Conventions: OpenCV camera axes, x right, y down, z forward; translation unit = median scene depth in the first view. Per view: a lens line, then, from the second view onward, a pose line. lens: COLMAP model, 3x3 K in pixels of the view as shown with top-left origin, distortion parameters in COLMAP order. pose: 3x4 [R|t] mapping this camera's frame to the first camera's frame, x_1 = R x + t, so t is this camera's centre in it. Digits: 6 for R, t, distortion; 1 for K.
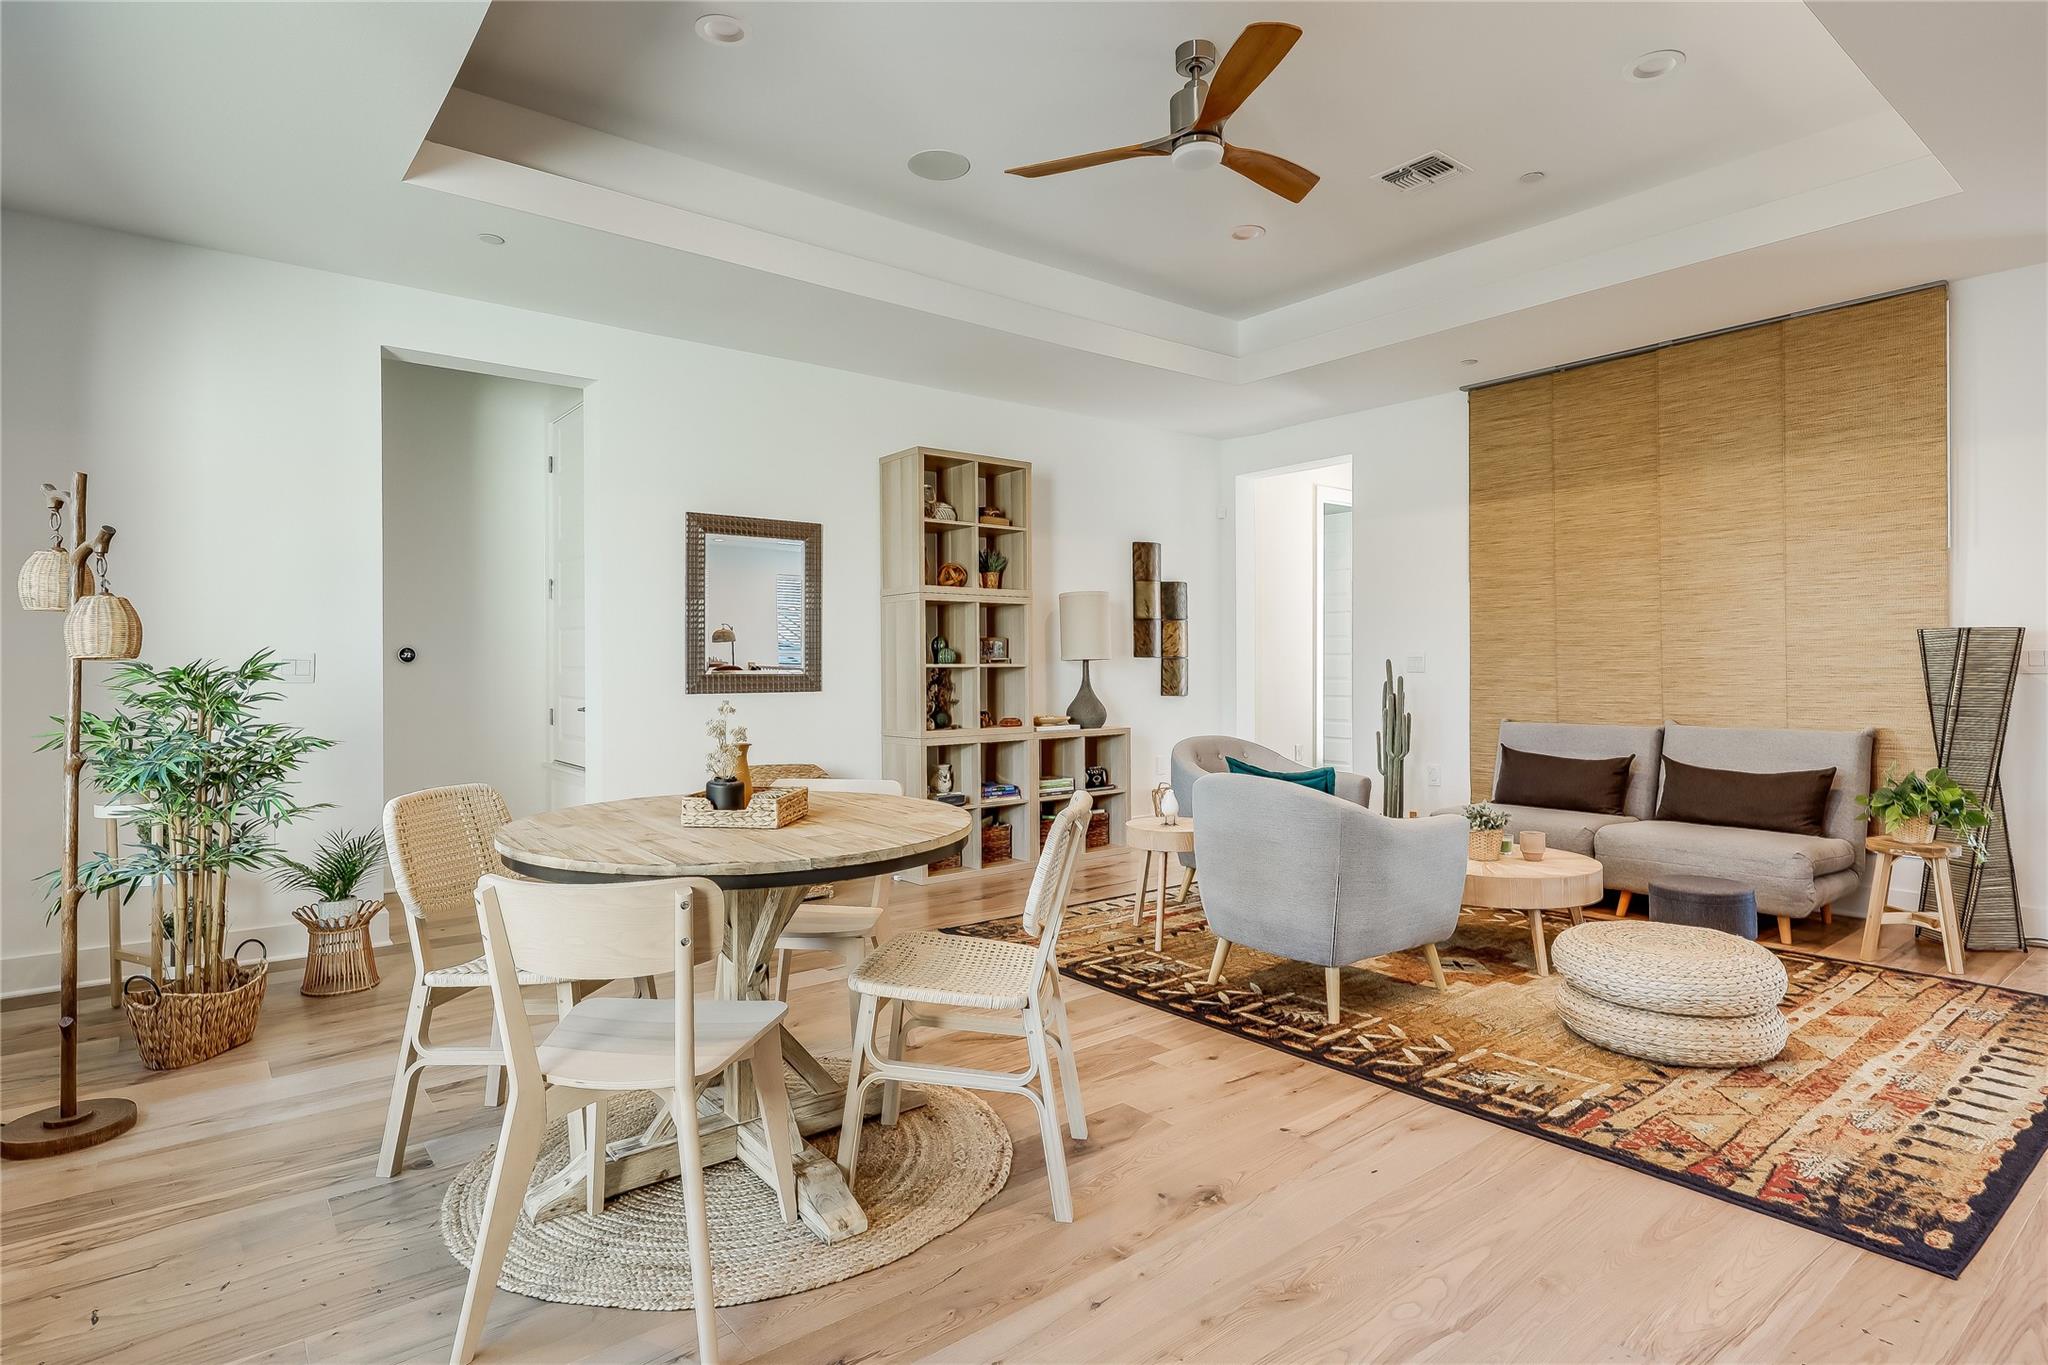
lens RADIAL K [[1075.3, 0, 1021.2], [0, 1075.3, 672.5], [0, 0, 1]] dist [-0.002498, -0.000345]
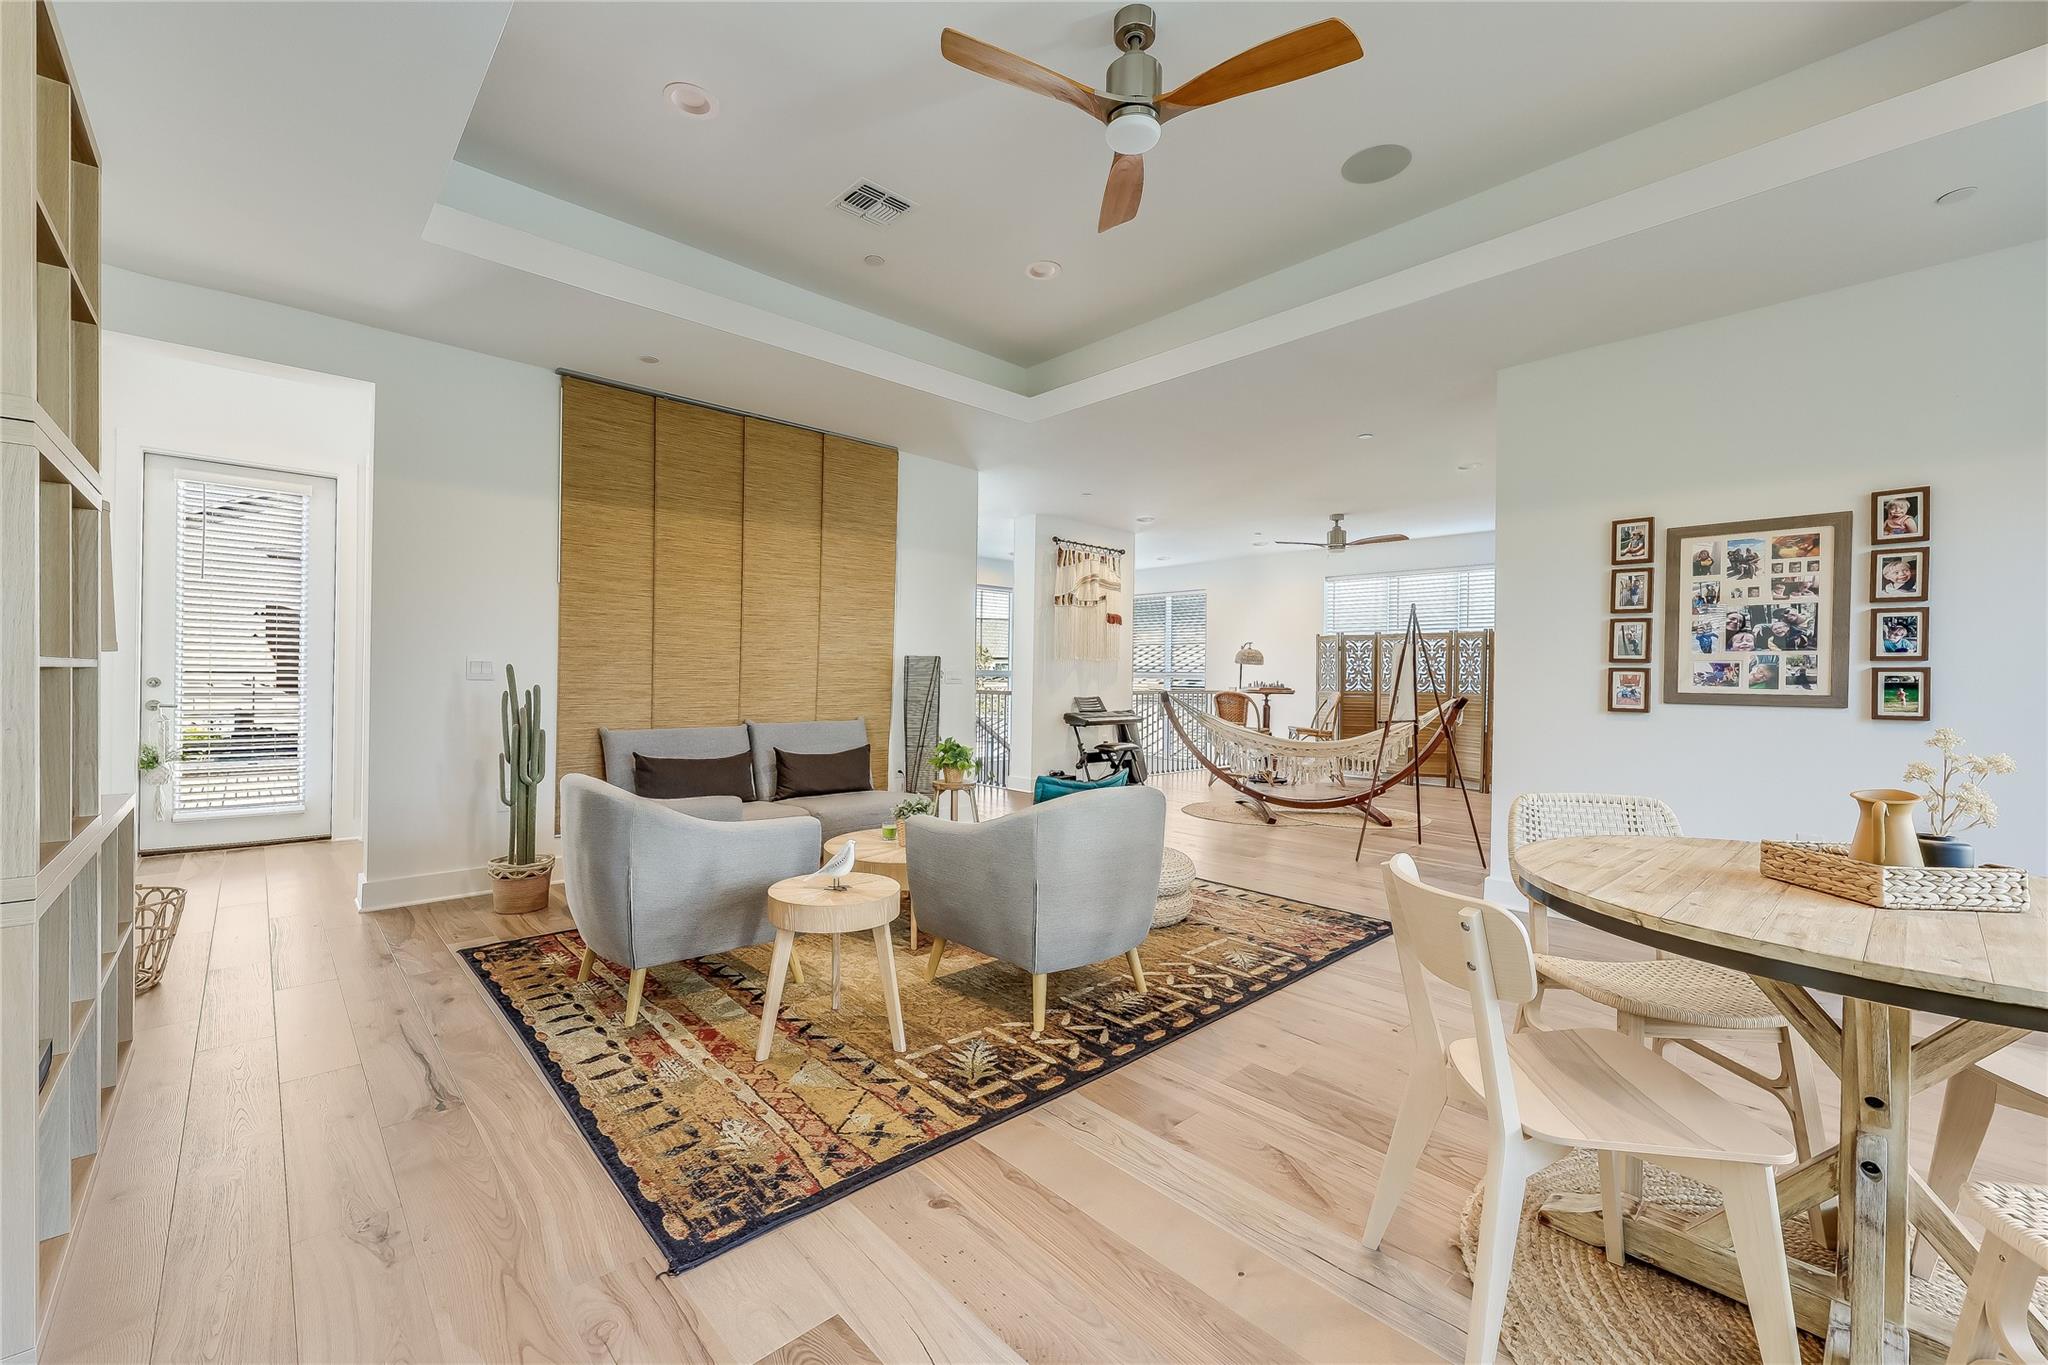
lens RADIAL K [[817.3, 0, 1020.0], [0, 817.3, 678.8], [0, 0, 1]] dist [-0.003784, -0.000103]
pose [[-0.075204, 0.003298, 0.997163, -0.524602], [-0.004179, 0.999985, -0.003623, -0.001178], [-0.997159, -0.004440, -0.075189, 1.114728]]
